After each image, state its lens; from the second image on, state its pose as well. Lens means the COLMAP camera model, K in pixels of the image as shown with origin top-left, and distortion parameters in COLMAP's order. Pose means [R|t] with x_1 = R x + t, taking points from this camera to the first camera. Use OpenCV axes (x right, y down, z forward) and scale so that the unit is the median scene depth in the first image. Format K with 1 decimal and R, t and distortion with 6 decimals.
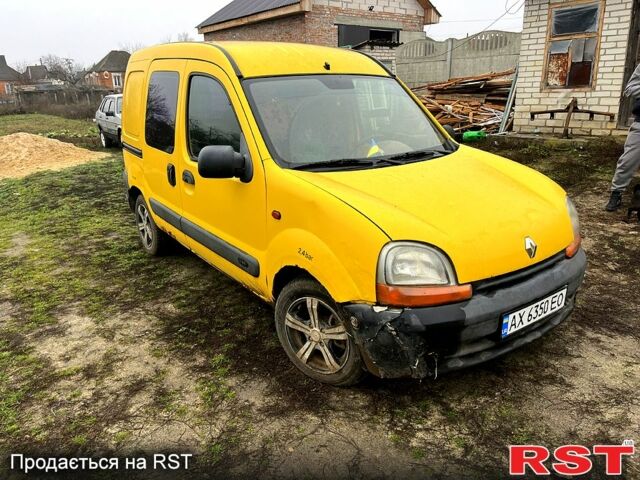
lens RADIAL K [[540.3, 0, 321.1], [0, 540.3, 241.6], [0, 0, 1]] dist [0.042312, -0.080028]
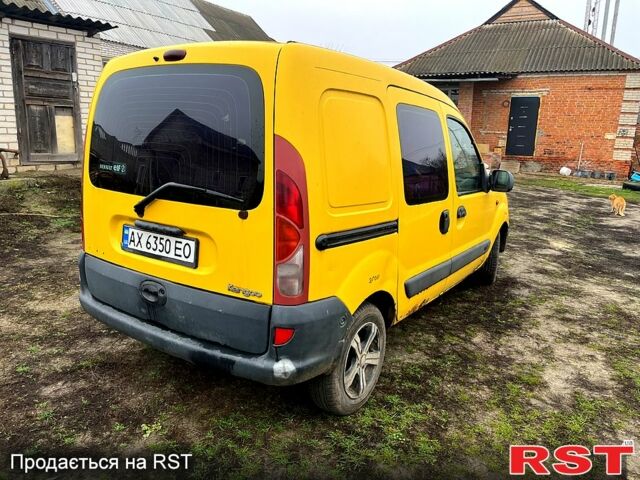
lens RADIAL K [[540.3, 0, 321.0], [0, 540.3, 236.9], [0, 0, 1]] dist [0.042312, -0.080028]
pose [[-0.431683, -0.166721, 0.886484, -1.141420], [0.222499, 0.932723, 0.283765, -0.463229], [-0.874153, 0.319739, -0.365545, 1.745851]]
